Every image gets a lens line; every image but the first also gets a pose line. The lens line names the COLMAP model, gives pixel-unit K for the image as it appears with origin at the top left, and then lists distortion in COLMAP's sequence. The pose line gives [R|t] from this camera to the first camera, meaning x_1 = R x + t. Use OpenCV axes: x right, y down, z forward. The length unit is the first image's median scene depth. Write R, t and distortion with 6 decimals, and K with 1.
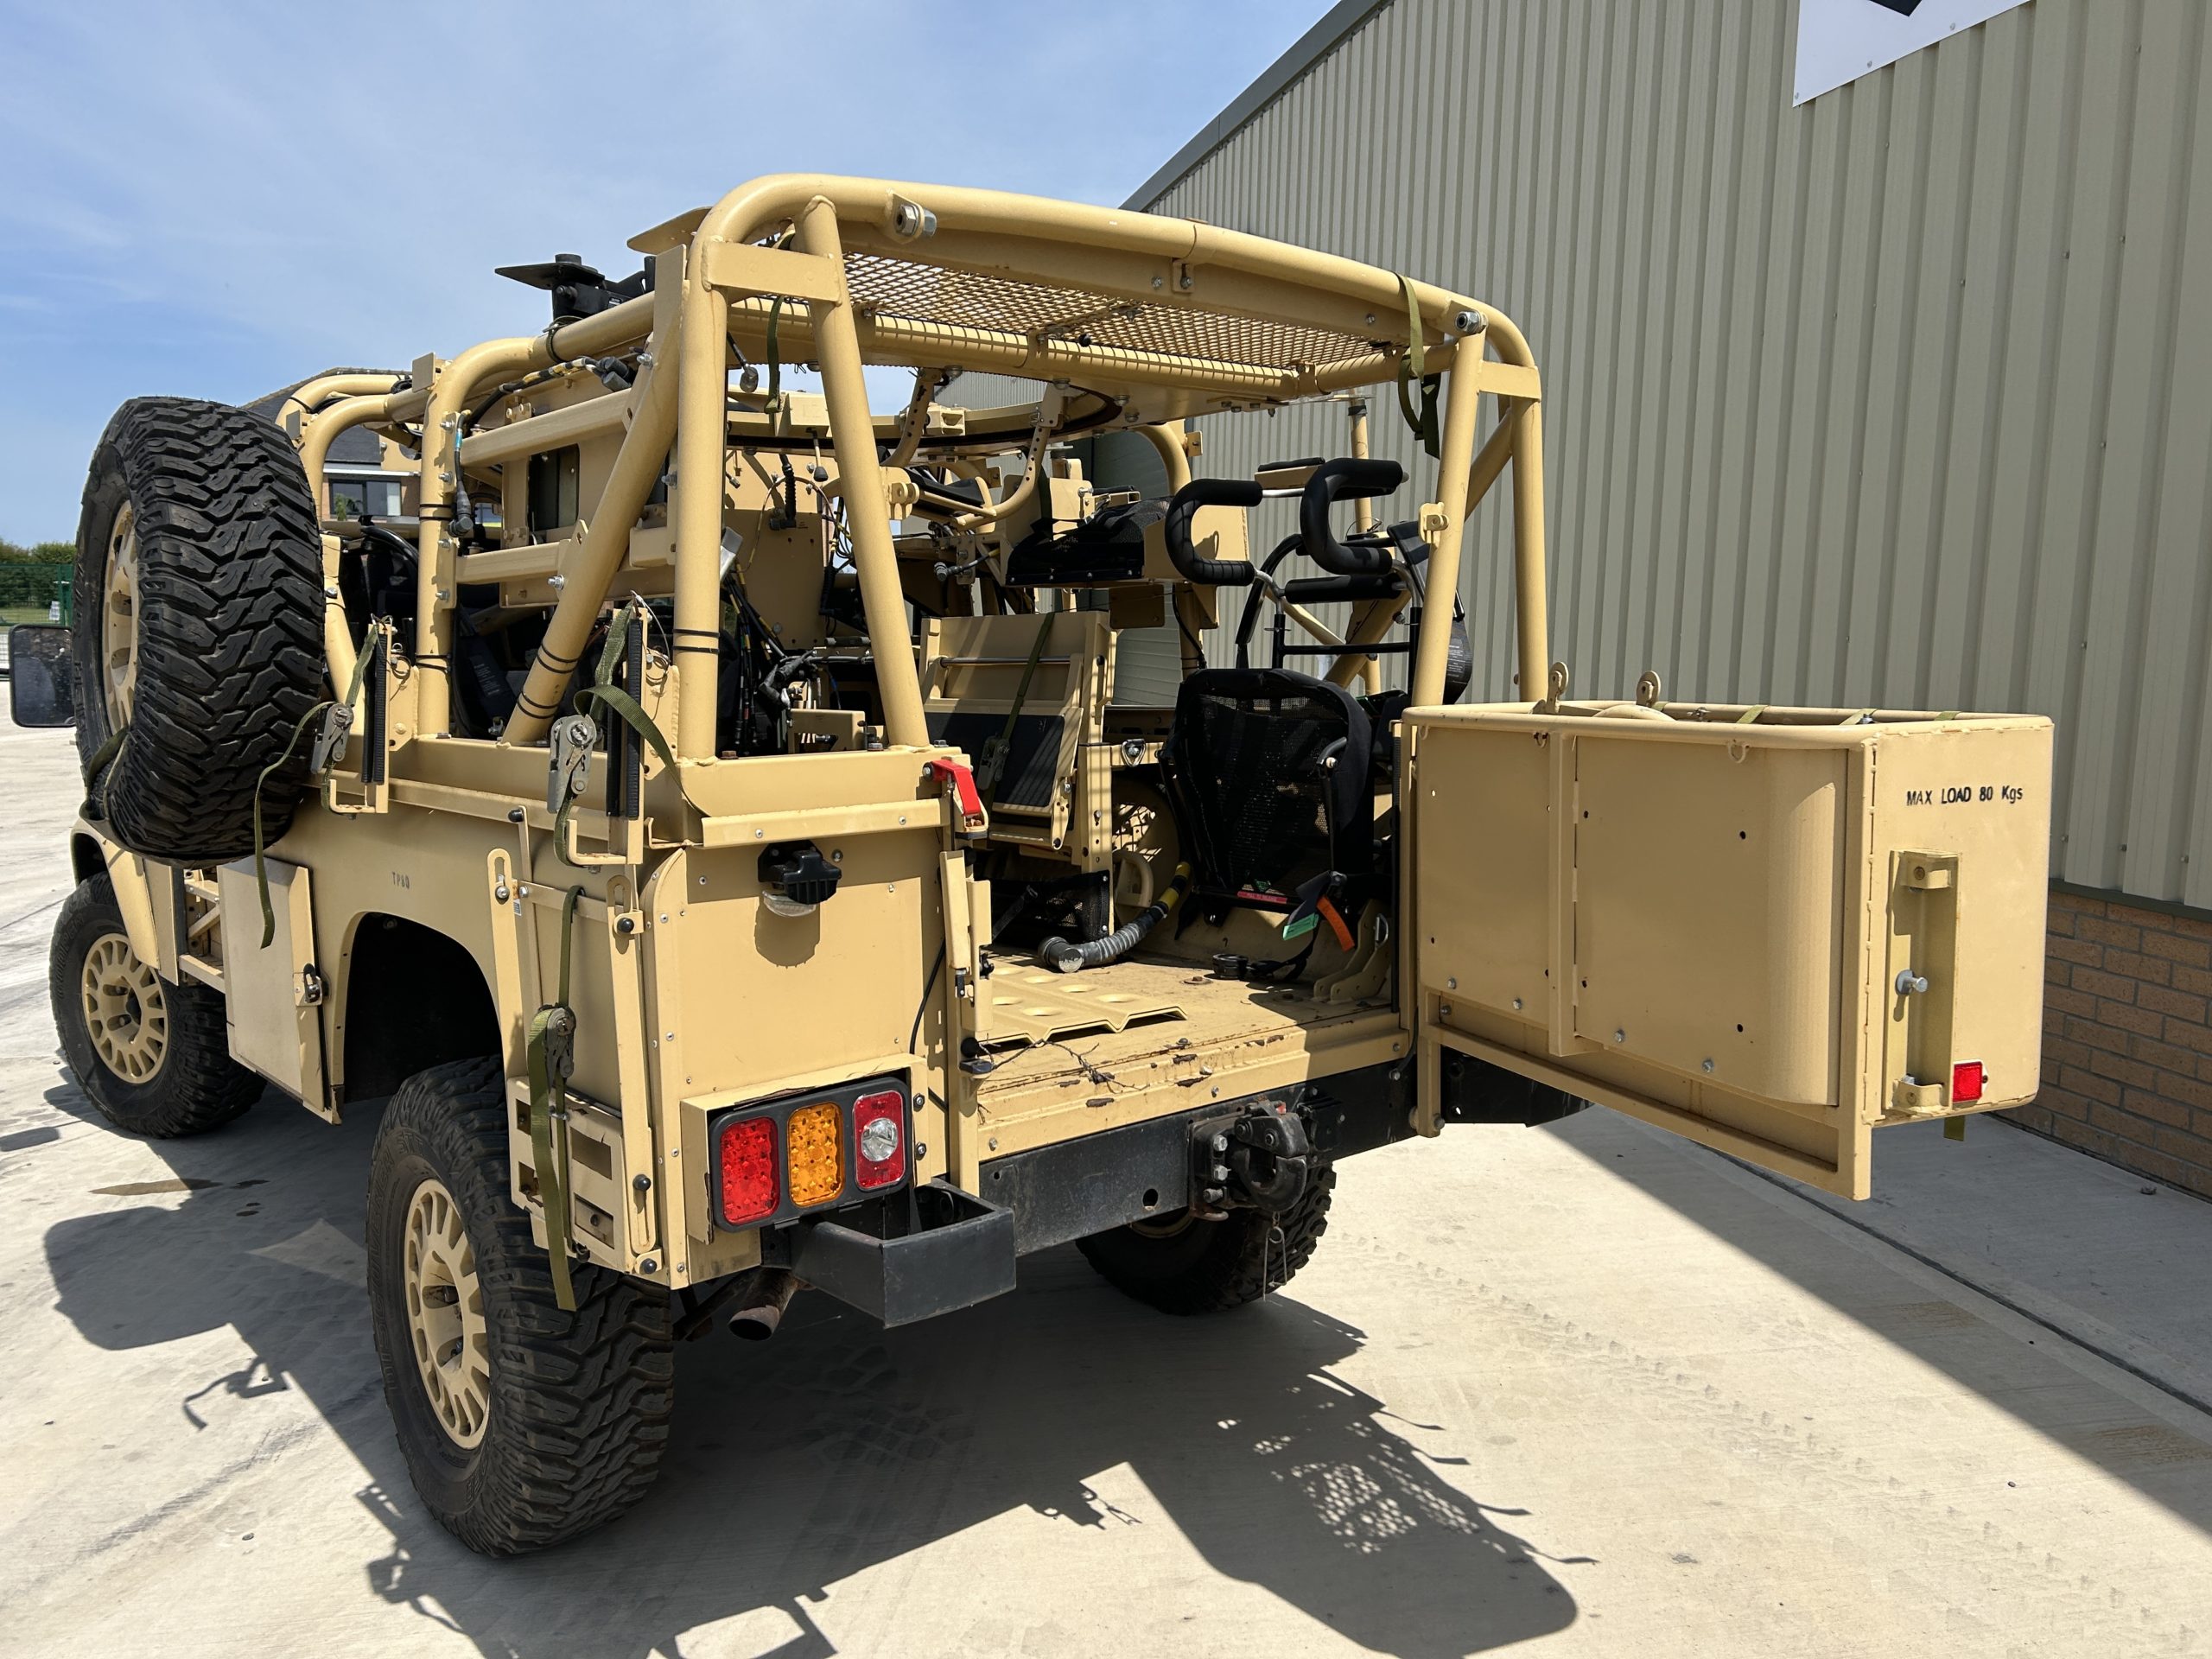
lens RADIAL K [[1663.1, 0, 1106.6], [0, 1663.1, 835.8], [0, 0, 1]] dist [0.053651, -0.054449]
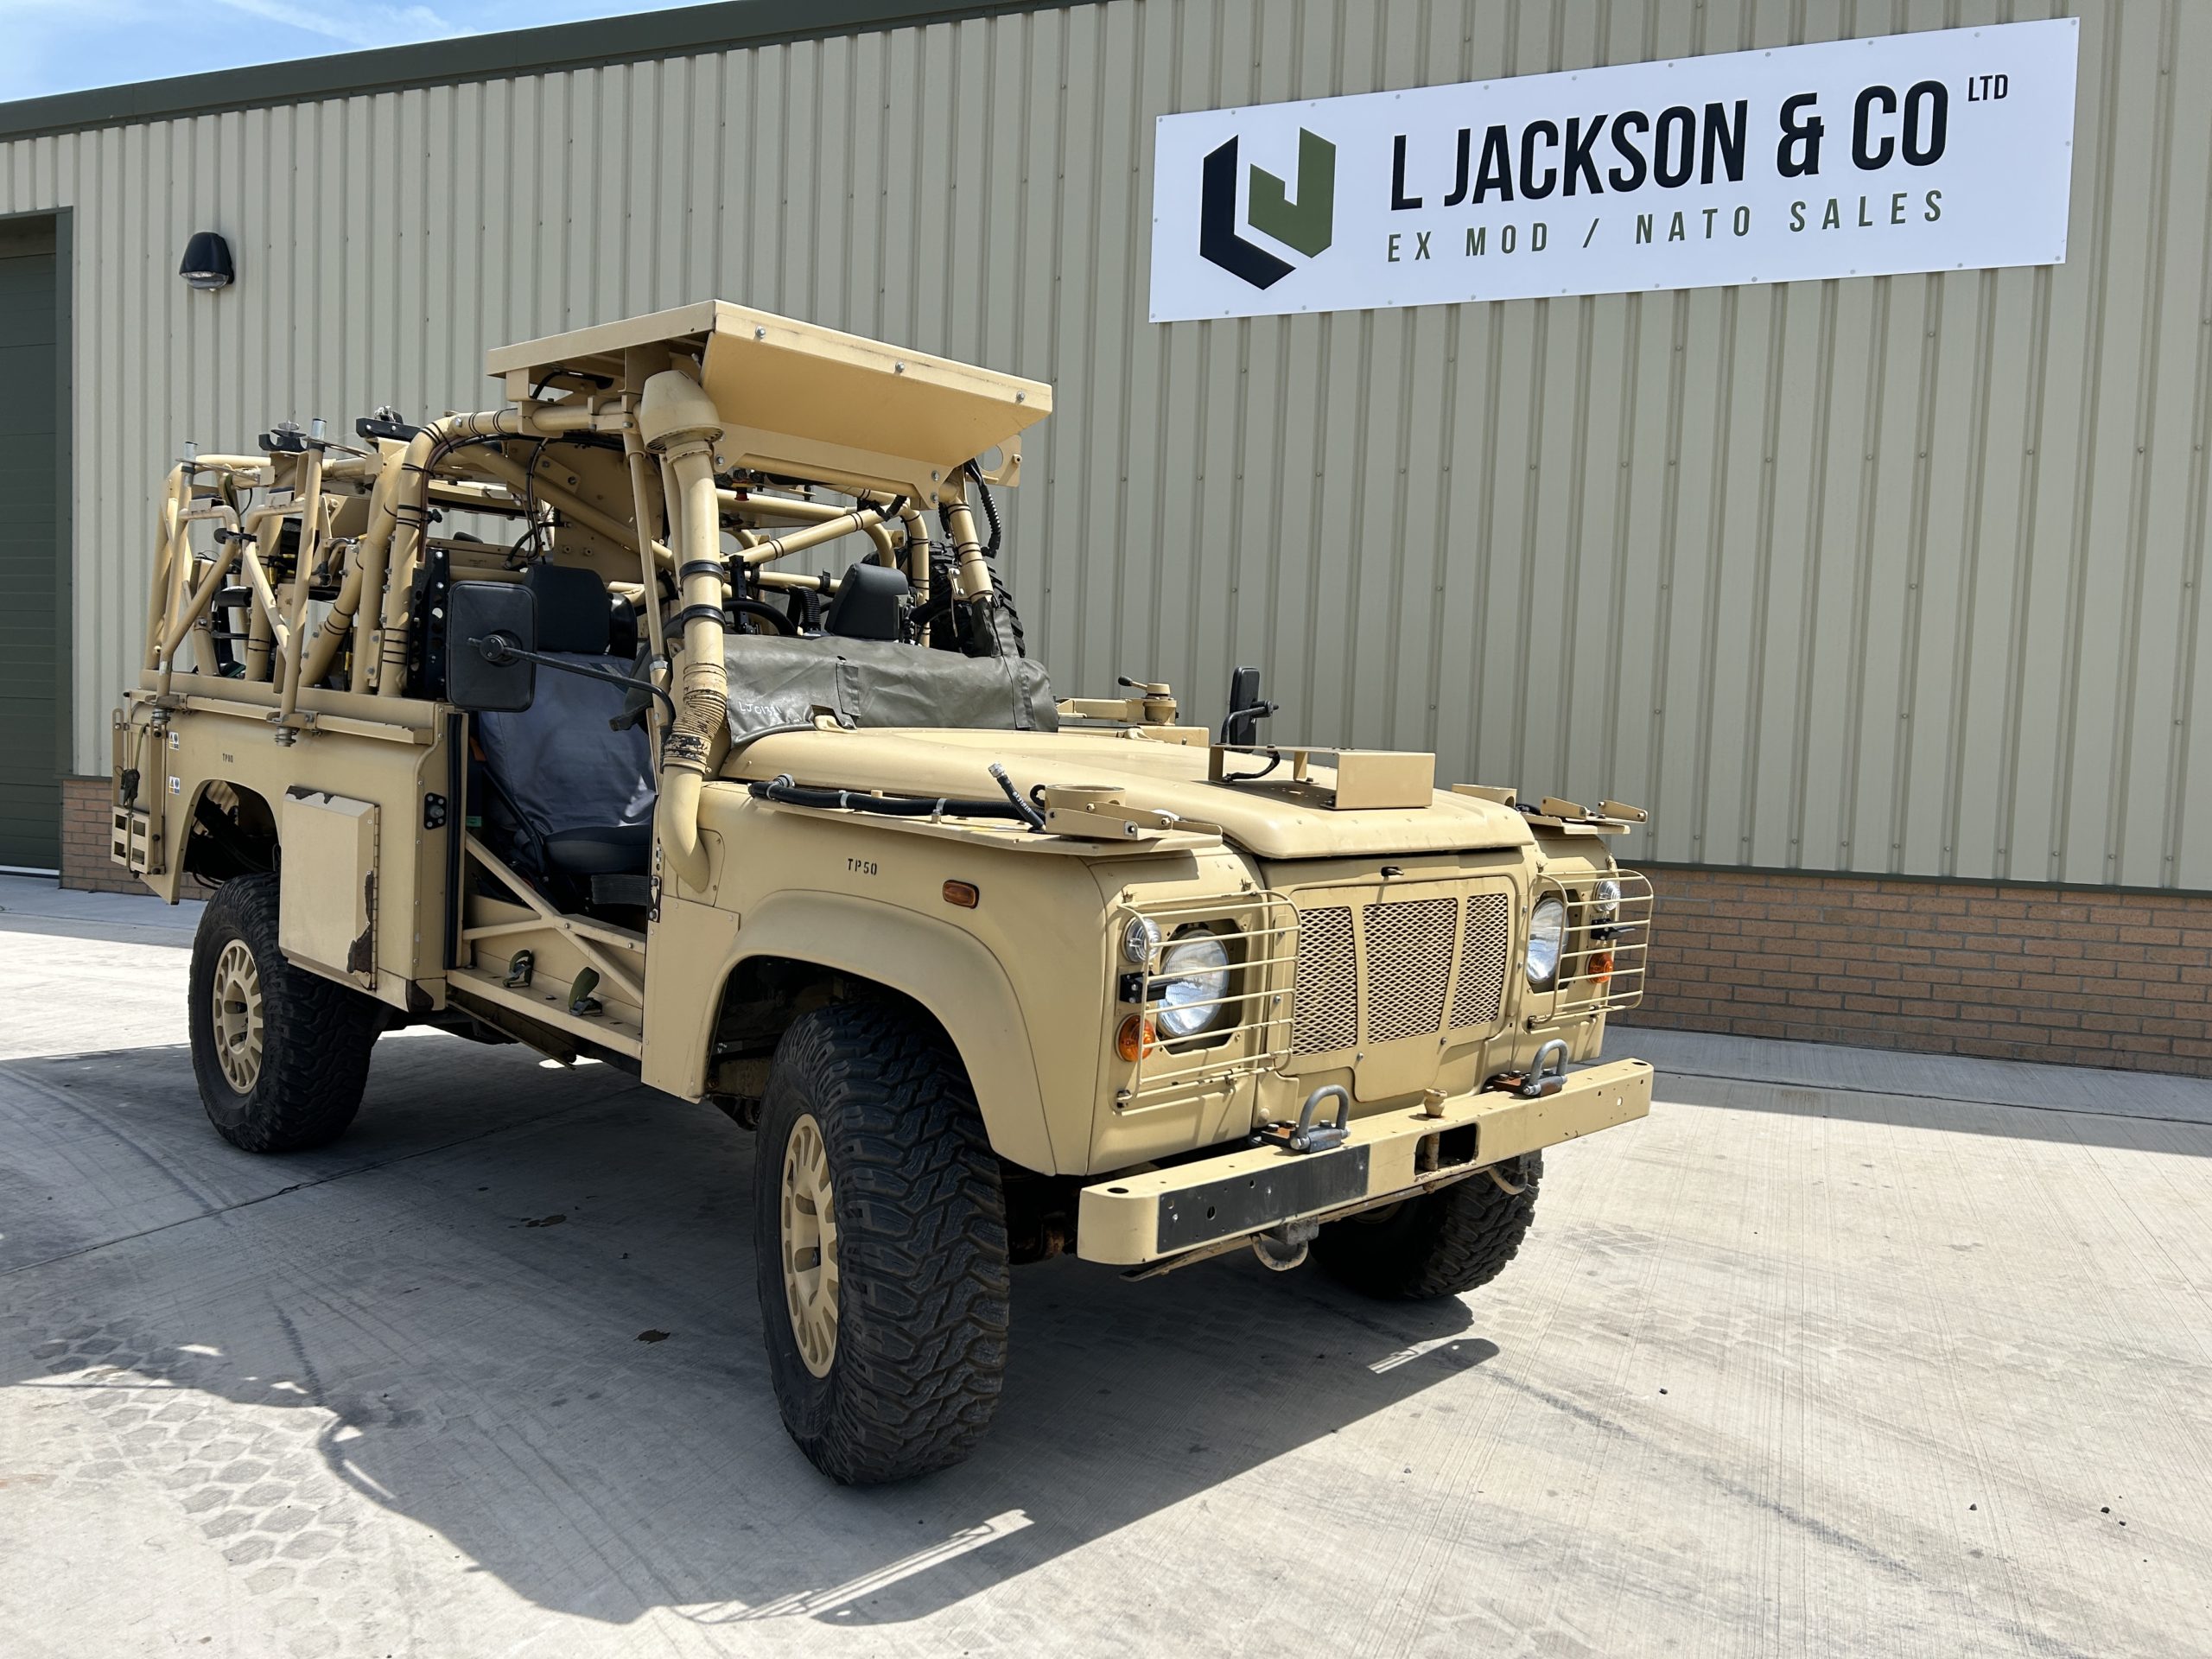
lens RADIAL K [[1663.1, 0, 1095.7], [0, 1663.1, 837.7], [0, 0, 1]] dist [0.053651, -0.054449]
pose [[0.567010, -0.041269, 0.822677, -1.550909], [0.082481, 0.996569, -0.006855, -0.000180], [-0.819571, 0.071742, 0.568468, 0.556319]]
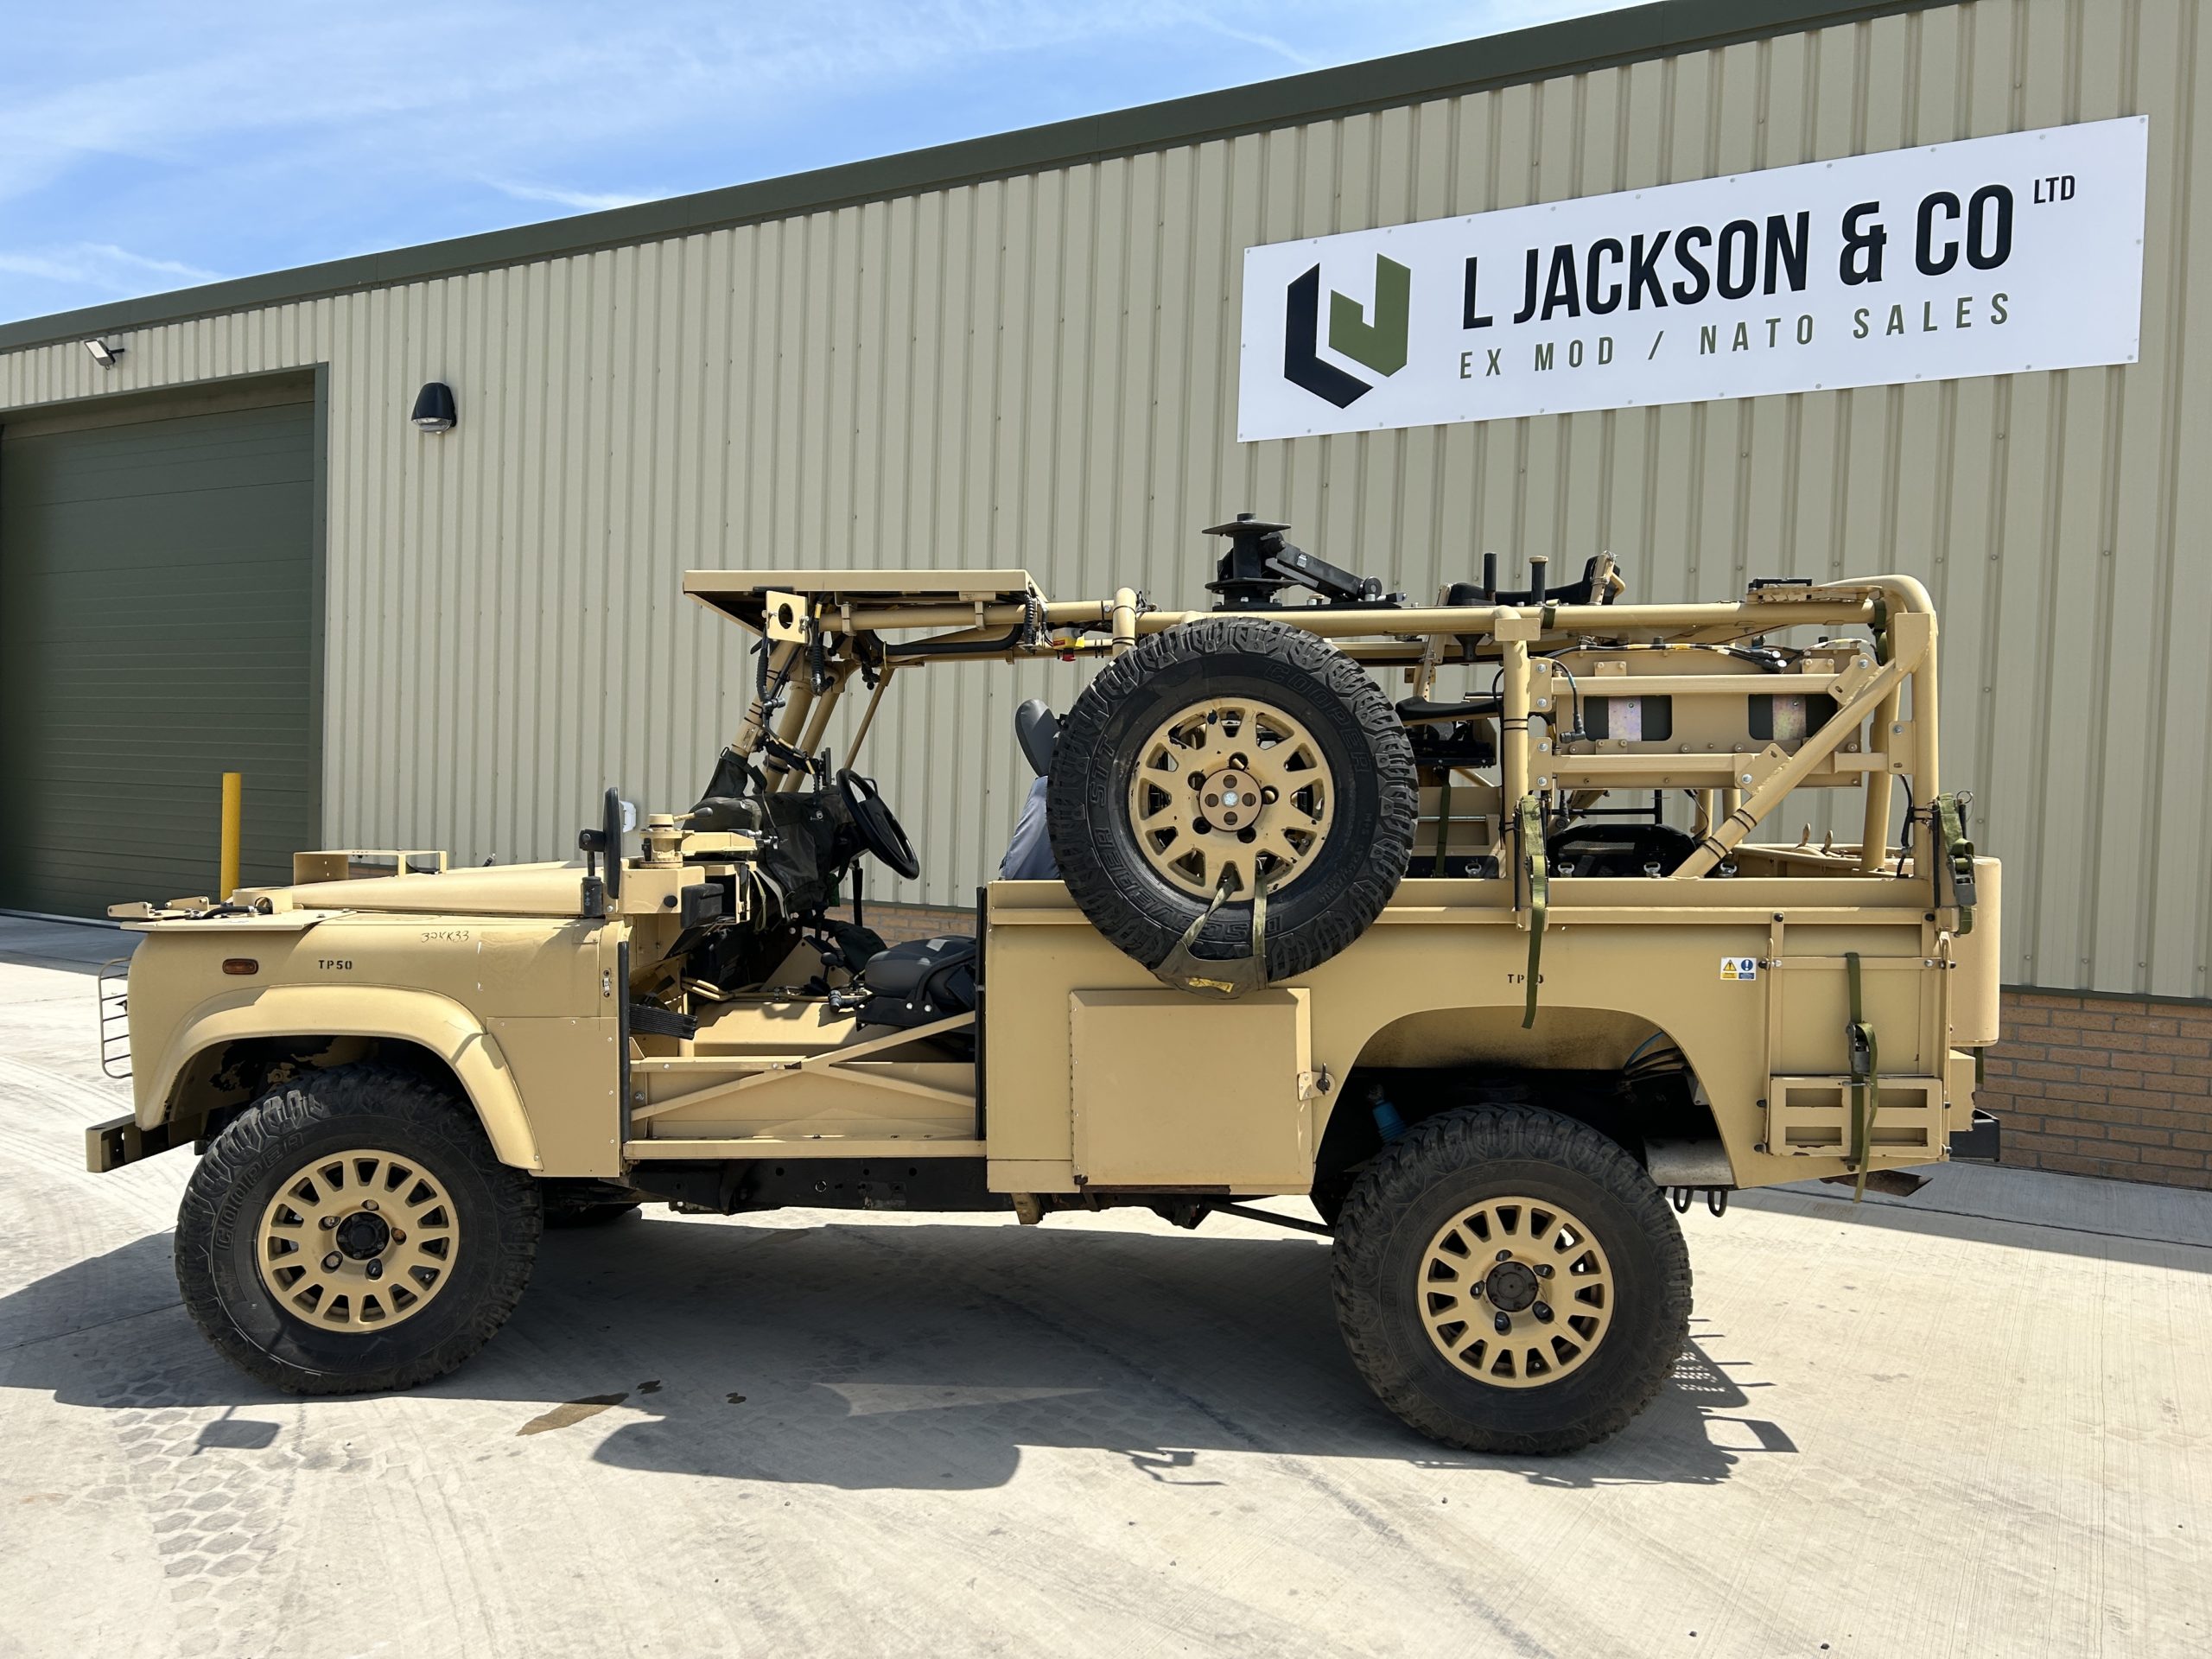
lens RADIAL K [[1663.1, 0, 1099.0], [0, 1663.1, 839.8], [0, 0, 1]] dist [0.053651, -0.054449]
pose [[0.685959, -0.013563, 0.727514, -1.479449], [0.074406, 0.995893, -0.051589, -0.039023], [-0.723826, 0.089519, 0.684151, 0.242409]]
